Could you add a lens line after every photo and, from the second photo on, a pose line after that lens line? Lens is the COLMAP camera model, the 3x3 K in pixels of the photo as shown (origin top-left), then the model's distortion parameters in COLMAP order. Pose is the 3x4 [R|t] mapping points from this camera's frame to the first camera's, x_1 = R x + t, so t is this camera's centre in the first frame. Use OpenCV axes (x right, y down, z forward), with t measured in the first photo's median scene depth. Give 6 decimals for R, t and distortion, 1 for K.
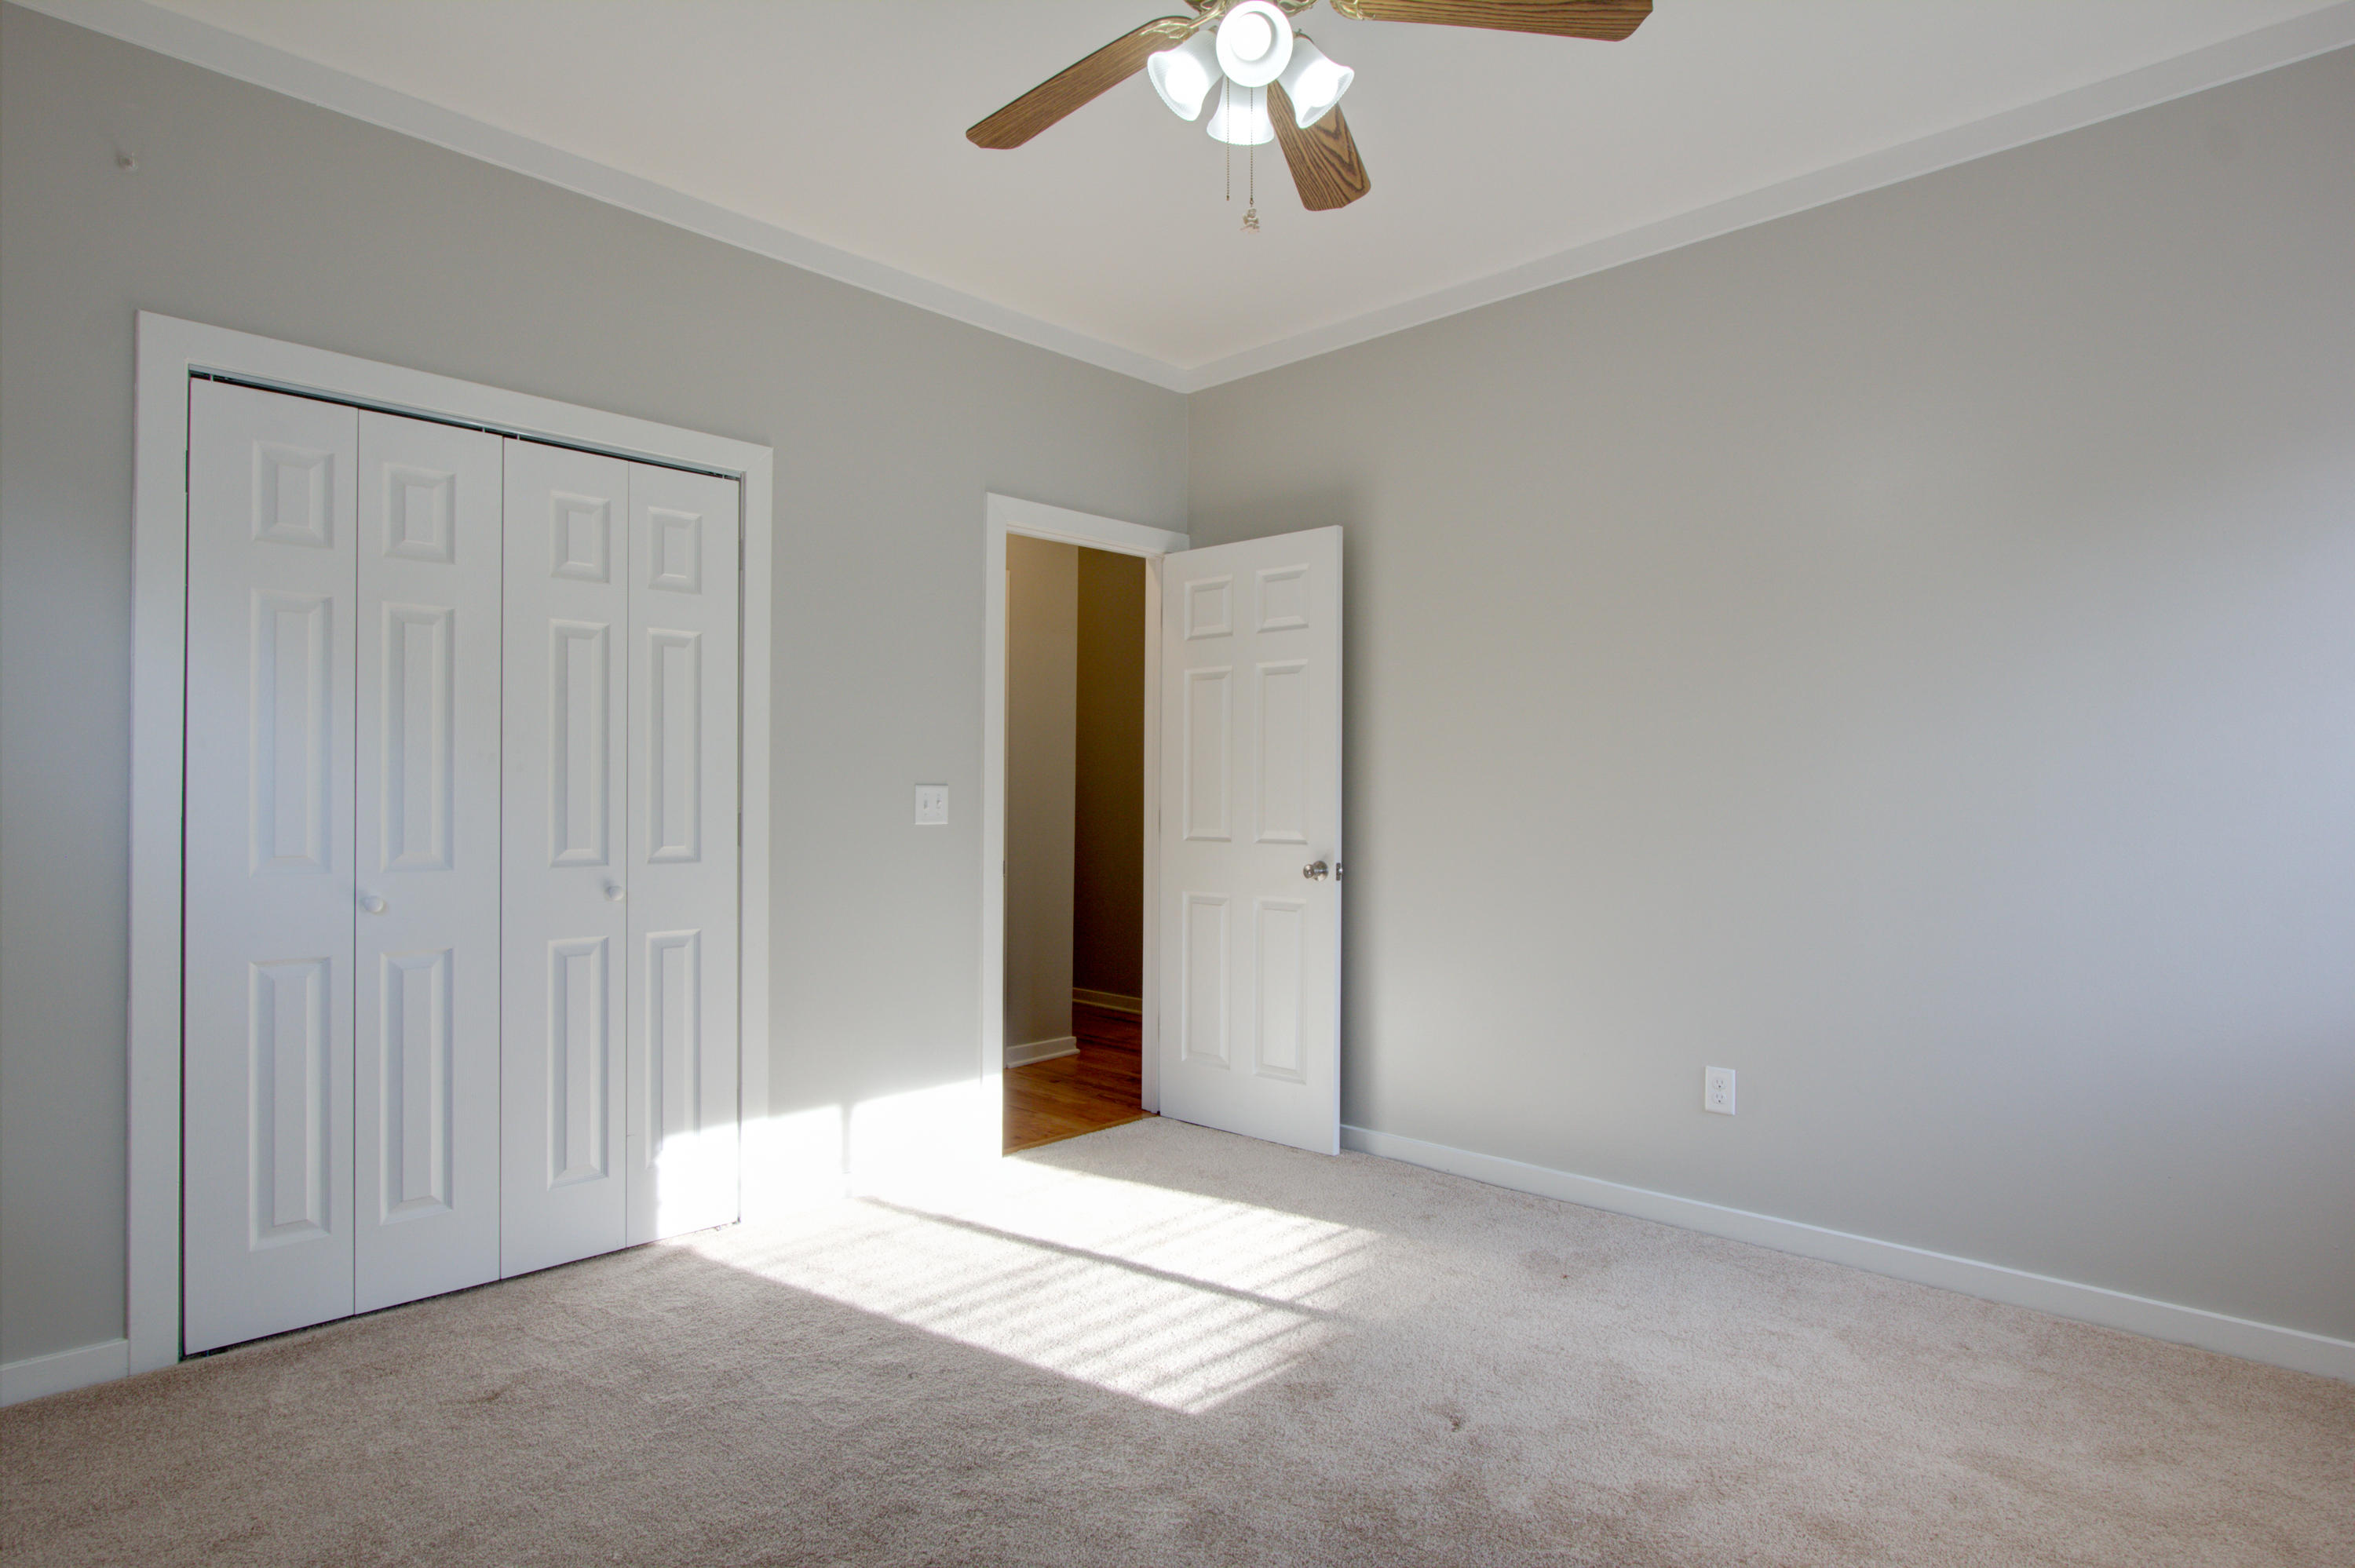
lens RADIAL K [[1278.2, 0, 1158.6], [0, 1278.2, 788.9], [0, 0, 1]] dist [-0.001515, -0.000057]
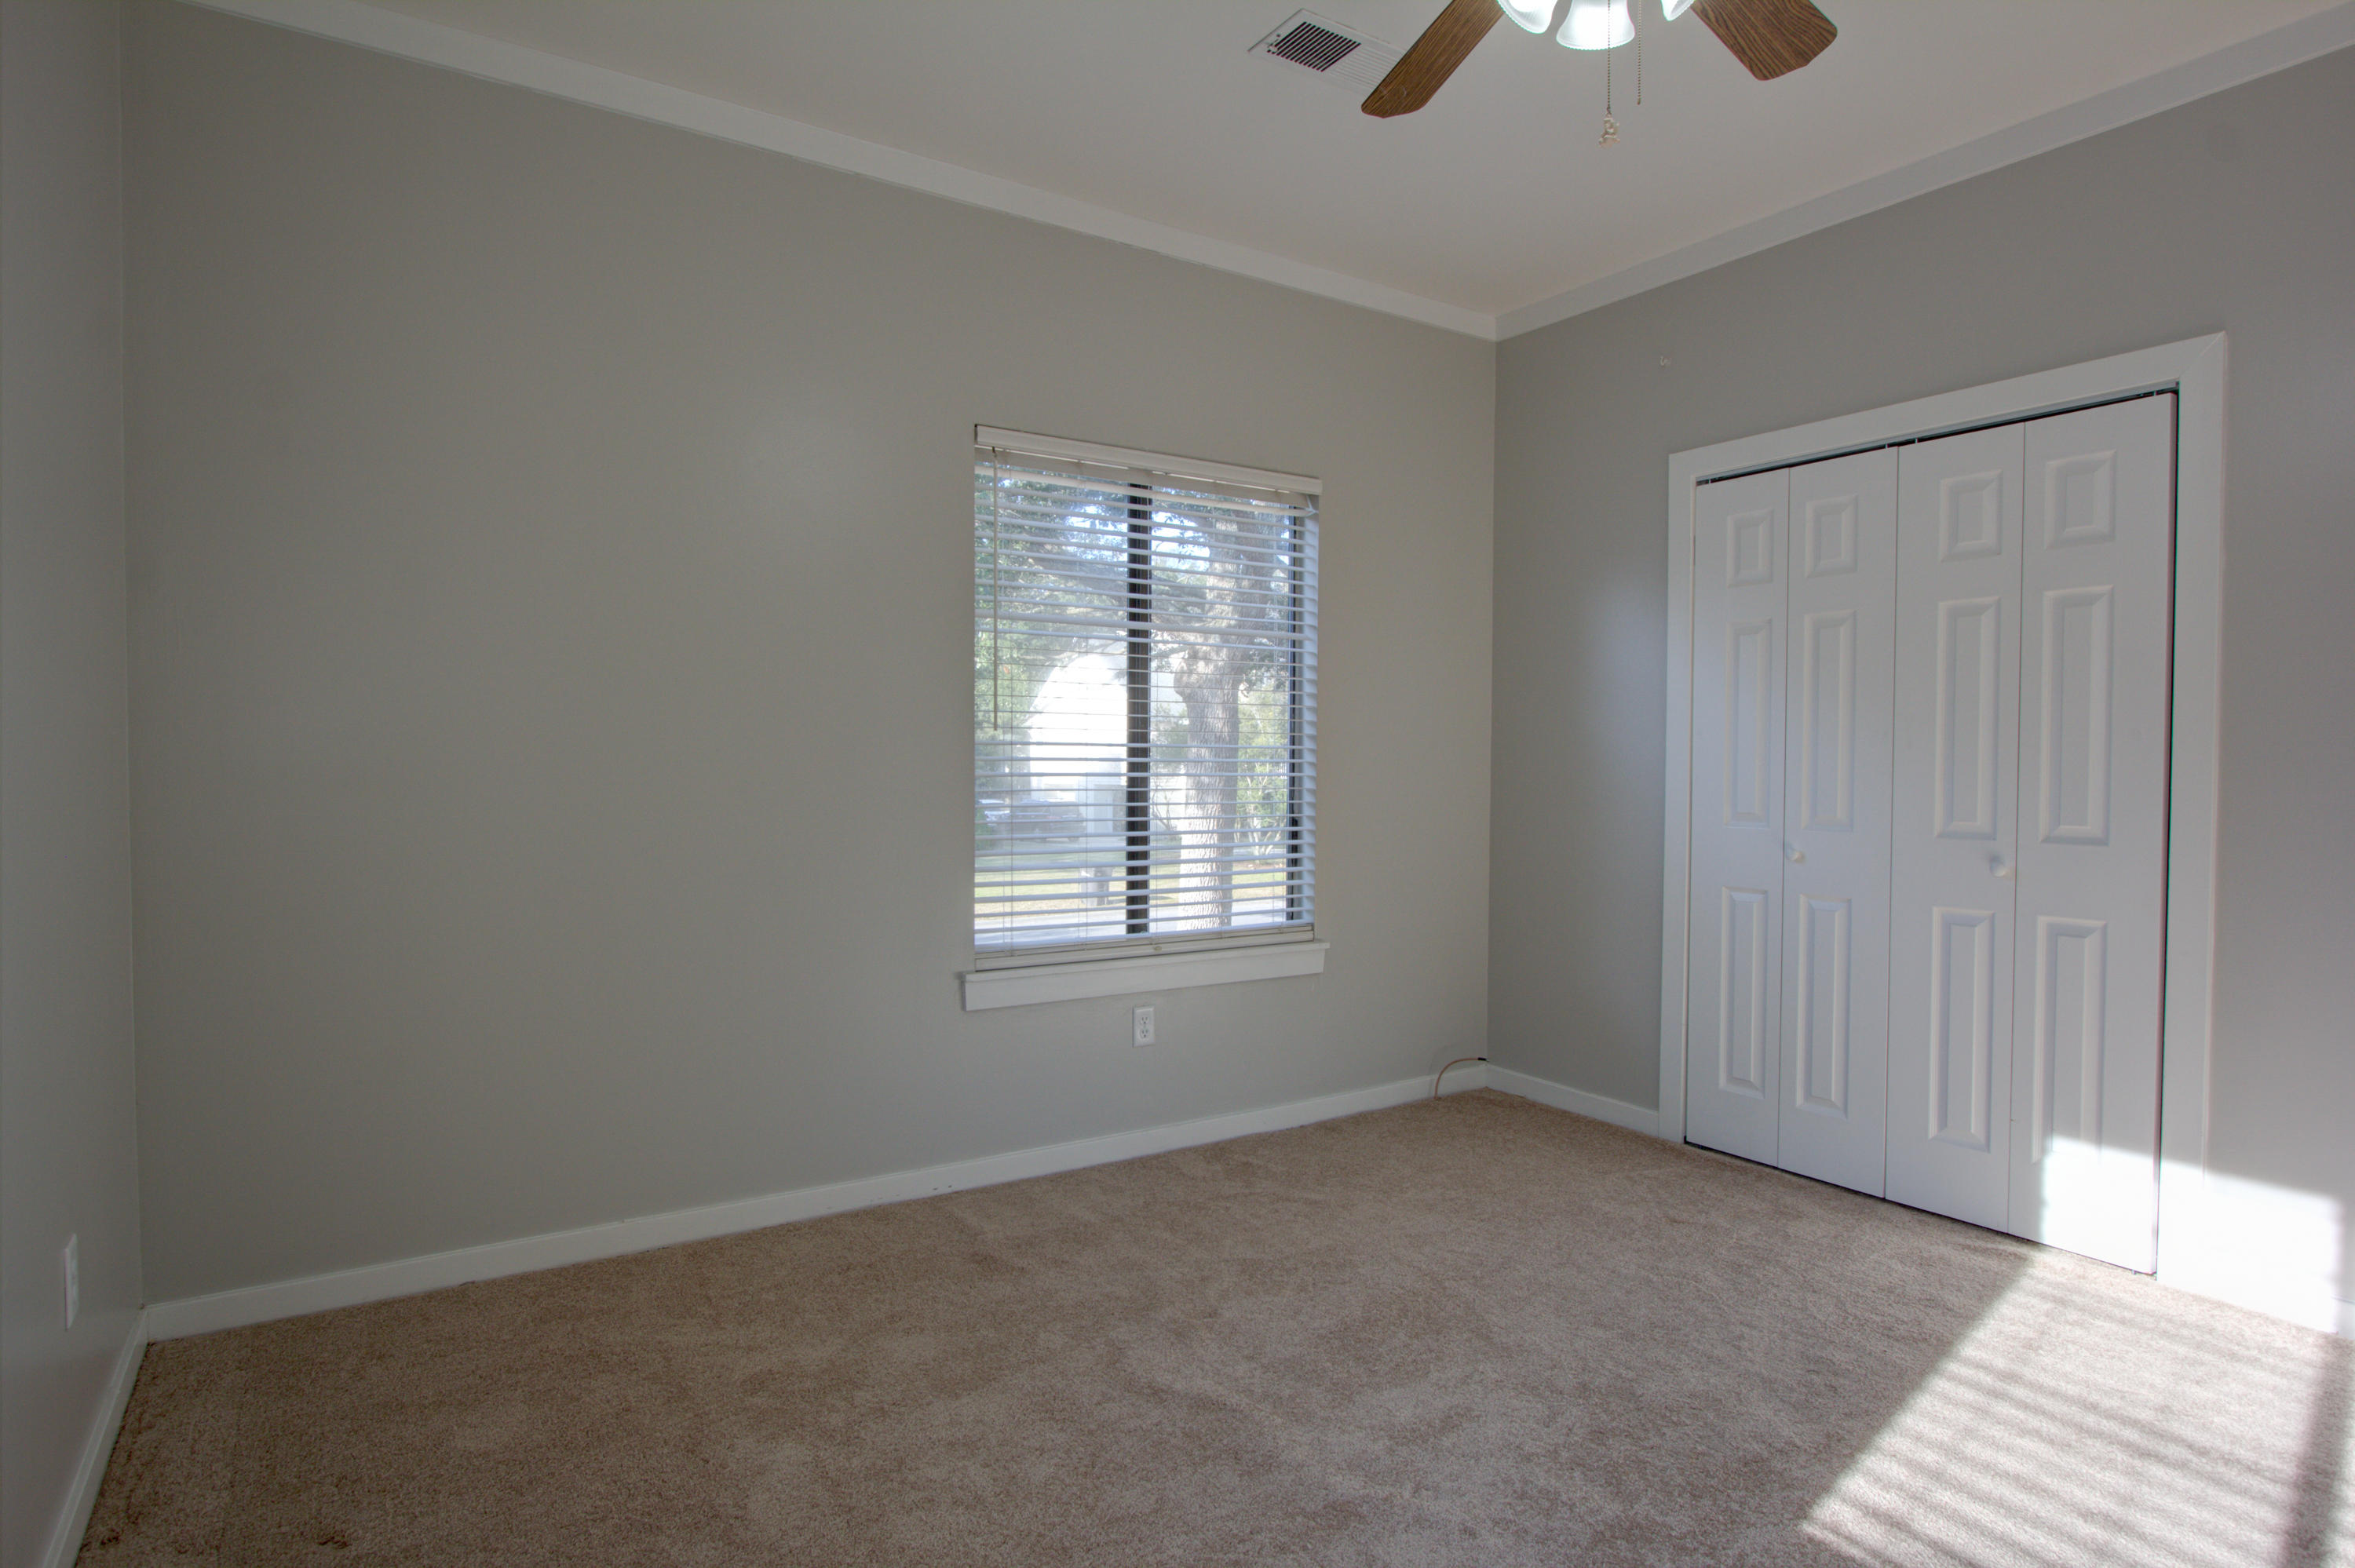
lens RADIAL K [[1278.2, 0, 1158.6], [0, 1278.2, 788.9], [0, 0, 1]] dist [-0.001515, -0.000057]
pose [[-0.209928, 0.015890, -0.977588, 0.733560], [-0.004556, 0.999841, 0.017230, 0.006518], [0.977706, 0.008071, -0.209823, 0.623600]]
